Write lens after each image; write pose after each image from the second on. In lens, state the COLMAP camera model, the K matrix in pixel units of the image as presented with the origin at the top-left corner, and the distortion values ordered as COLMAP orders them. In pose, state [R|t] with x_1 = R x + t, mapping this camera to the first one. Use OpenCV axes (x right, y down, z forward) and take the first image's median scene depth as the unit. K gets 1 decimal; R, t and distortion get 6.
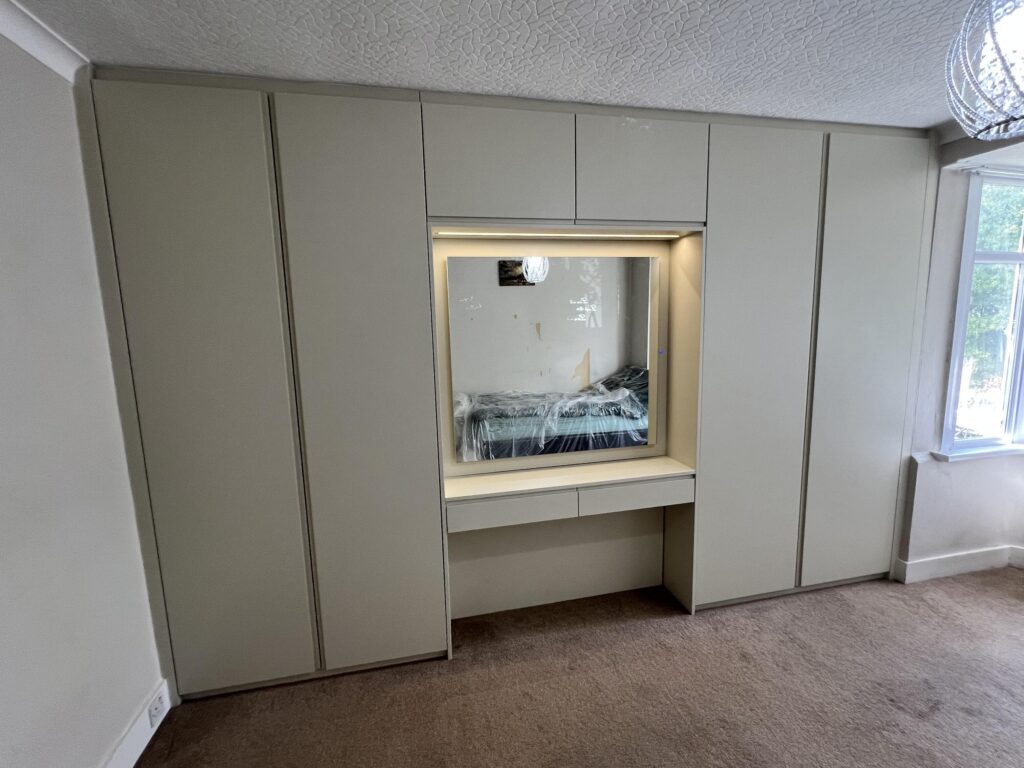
lens RADIAL K [[459.4, 0, 511.6], [0, 459.4, 385.2], [0, 0, 1]] dist [0.003235, -0.001100]
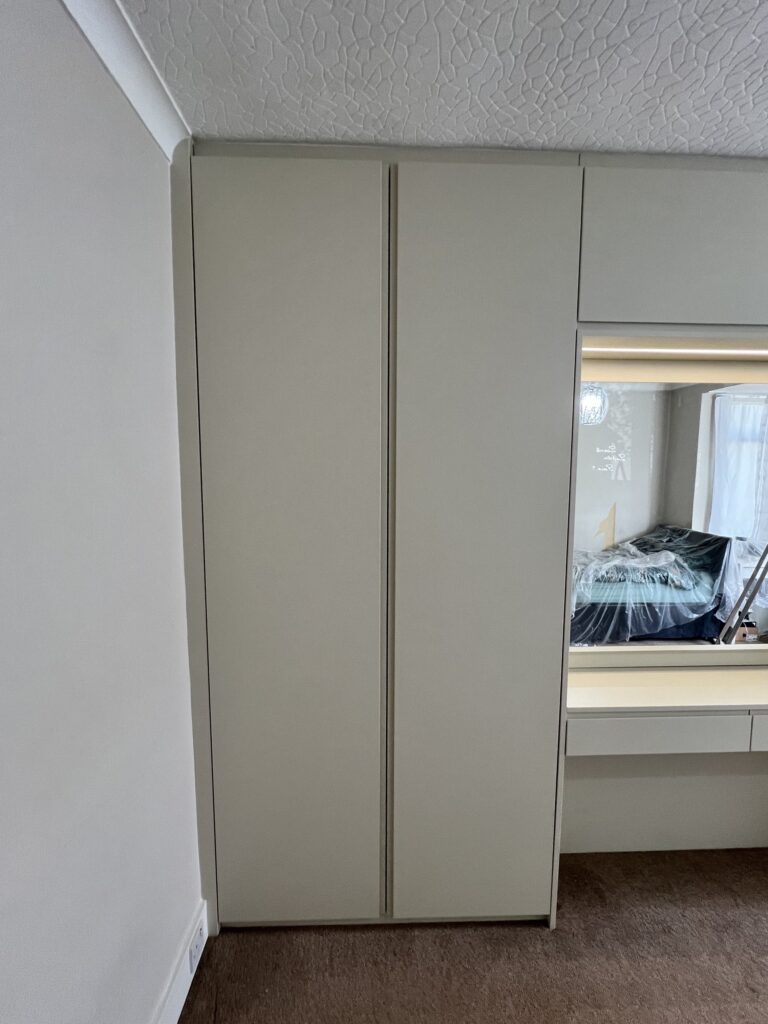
lens RADIAL K [[423.2, 0, 374.5], [0, 423.2, 510.1], [0, 0, 1]] dist [-0.001155, 0.001367]
pose [[0.983678, 0.046208, -0.173901, -0.293731], [-0.053518, 0.997859, -0.037585, -0.021311], [0.171792, 0.046279, 0.984046, 0.236132]]
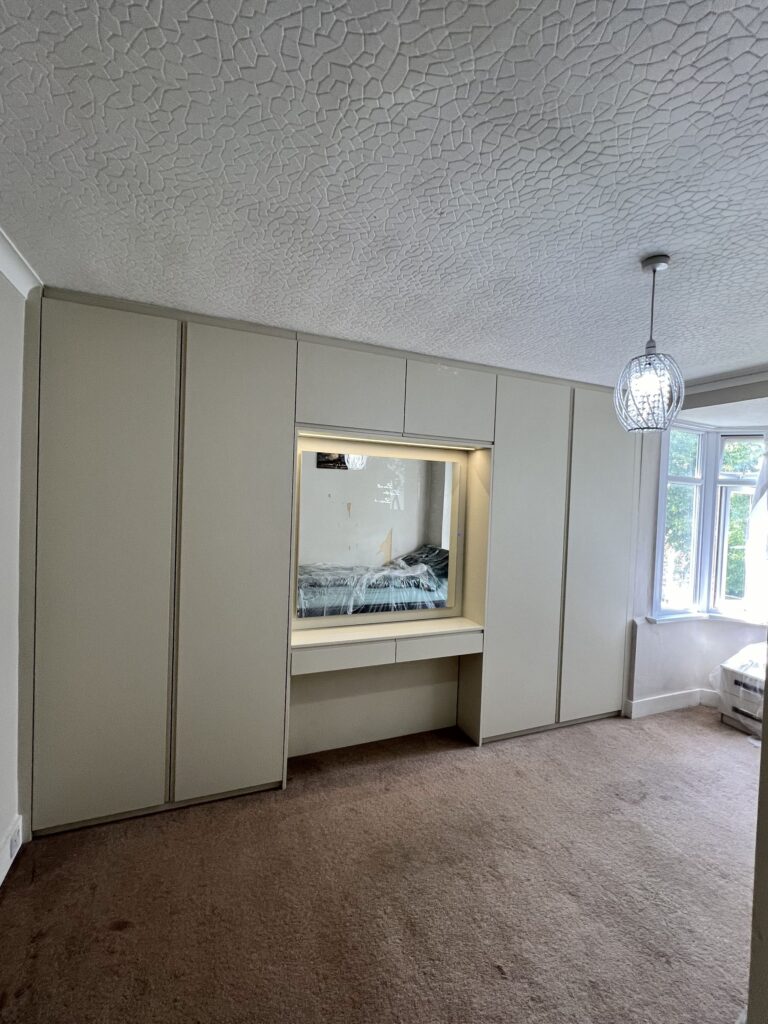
lens RADIAL K [[474.7, 0, 391.6], [0, 474.7, 510.0], [0, 0, 1]] dist [0.003367, -0.000939]
pose [[0.978420, 0.057897, 0.198348, -0.133236], [-0.035427, 0.992731, -0.115022, 0.021335], [-0.203565, 0.105513, 0.973359, -0.272191]]
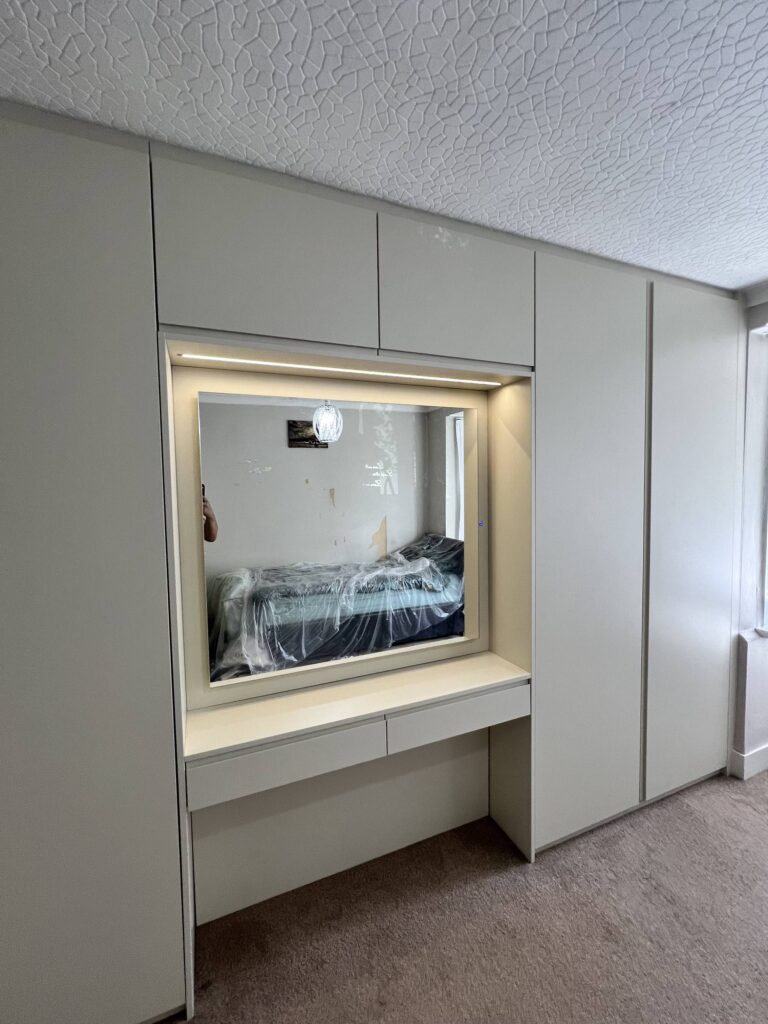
lens RADIAL K [[423.2, 0, 381.9], [0, 423.2, 507.9], [0, 0, 1]] dist [-0.001155, 0.001367]
pose [[0.985259, 0.000251, 0.171069, 0.022382], [0.015383, 0.995818, -0.090055, -0.035469], [-0.170376, 0.091359, 0.981135, 0.294278]]
